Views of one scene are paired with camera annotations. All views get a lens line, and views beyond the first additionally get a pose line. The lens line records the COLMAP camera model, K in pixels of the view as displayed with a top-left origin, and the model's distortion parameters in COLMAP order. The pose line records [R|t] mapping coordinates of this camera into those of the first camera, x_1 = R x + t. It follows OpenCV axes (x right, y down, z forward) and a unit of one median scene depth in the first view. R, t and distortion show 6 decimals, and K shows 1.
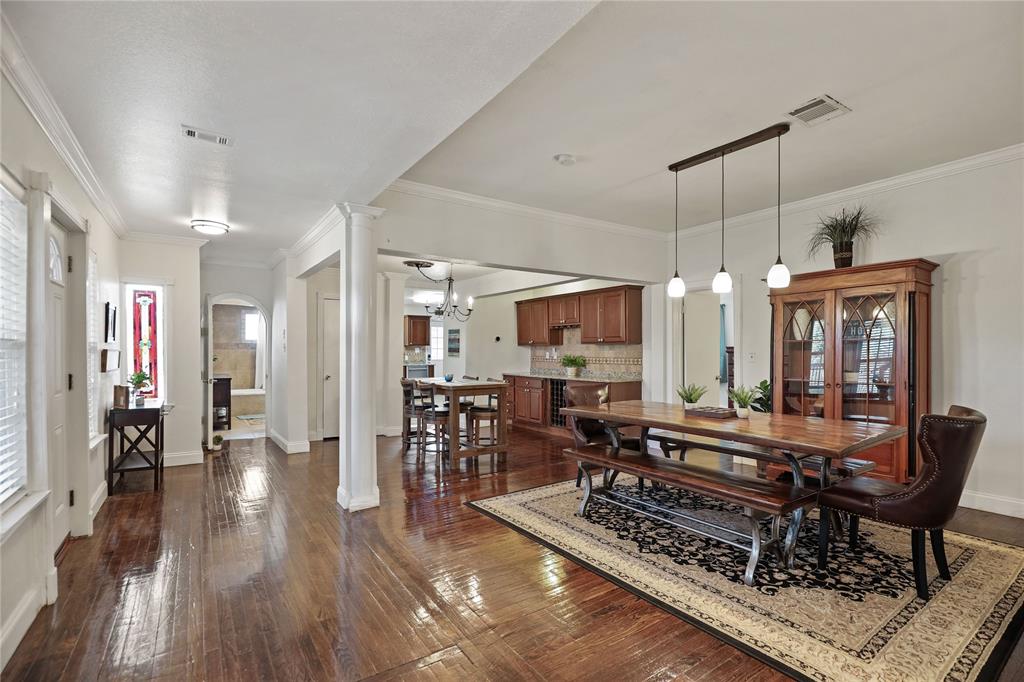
lens RADIAL K [[478.8, 0, 511.0], [0, 478.8, 349.6], [0, 0, 1]] dist [-0.006298, 0.000623]
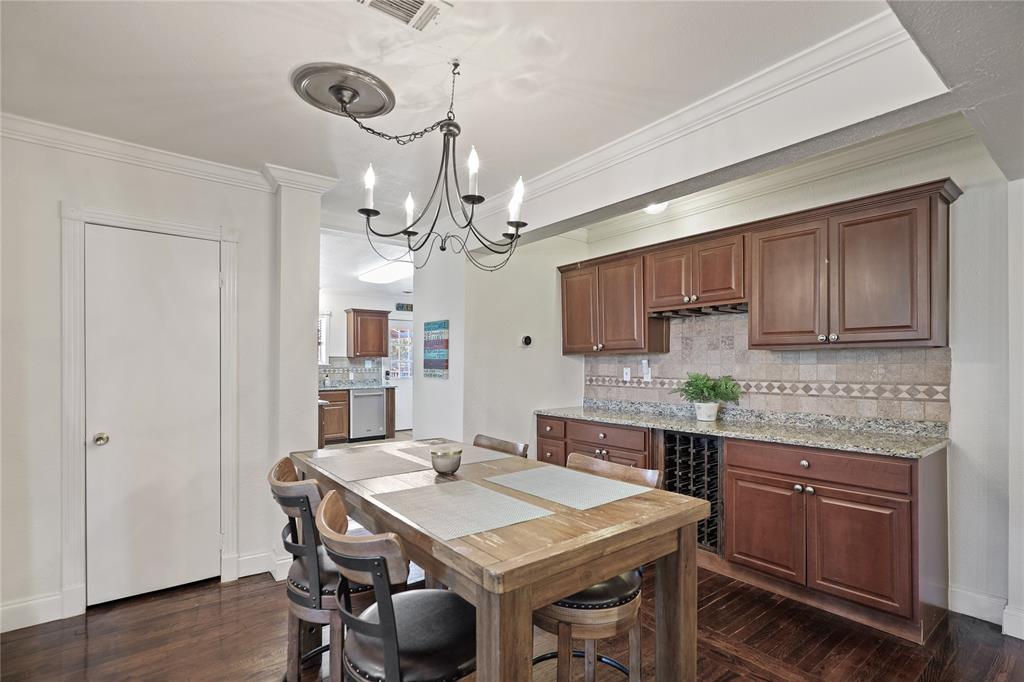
lens RADIAL K [[478.8, 0, 505.5], [0, 478.8, 363.6], [0, 0, 1]] dist [-0.006298, 0.000623]
pose [[0.997766, -0.004031, 0.066677, -0.082932], [0.003875, 0.999989, 0.002465, -0.000681], [-0.066687, -0.002201, 0.997772, 0.521695]]
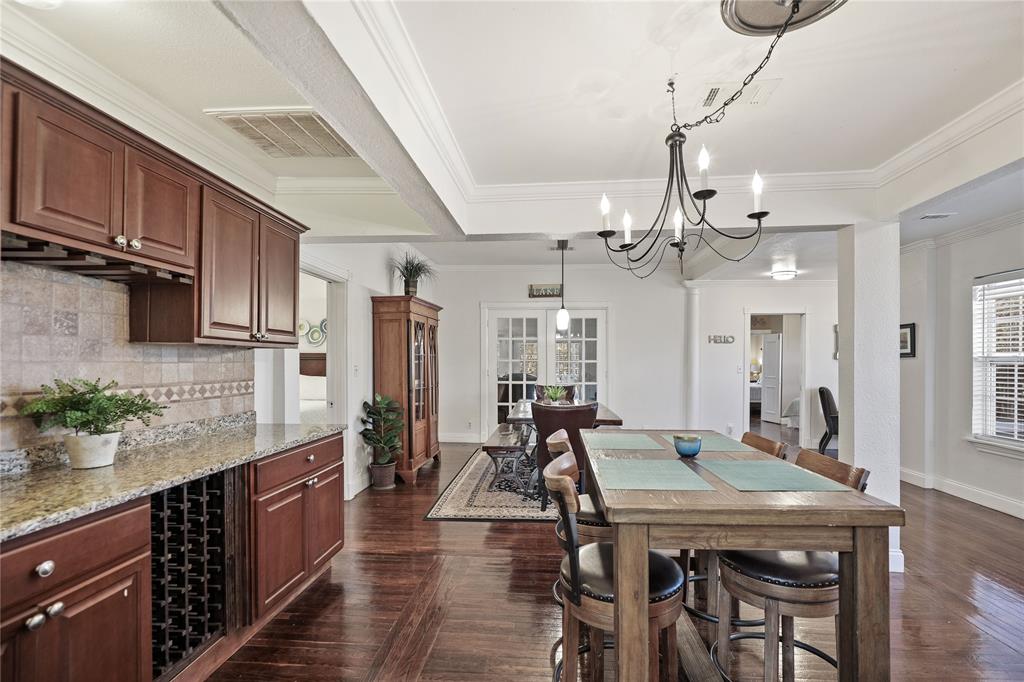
lens RADIAL K [[478.8, 0, 519.8], [0, 478.8, 364.8], [0, 0, 1]] dist [-0.006298, 0.000623]
pose [[-0.787608, -0.001959, 0.616173, -0.177353], [-0.002034, 0.999998, 0.000580, 0.002209], [-0.616173, -0.000797, -0.787610, 0.975435]]
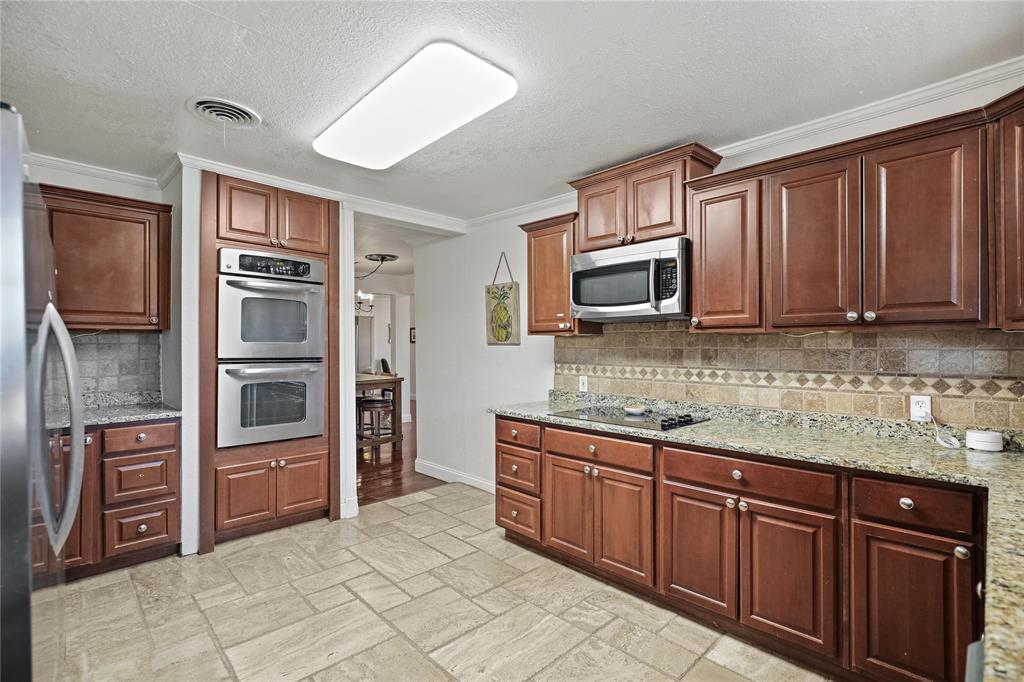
lens RADIAL K [[478.8, 0, 516.4], [0, 478.8, 342.1], [0, 0, 1]] dist [-0.006298, 0.000623]
pose [[-0.983381, -0.007689, -0.181388, -0.209897], [-0.006867, 0.999963, -0.005161, -0.005356], [0.181421, -0.003830, -0.983398, 1.414962]]
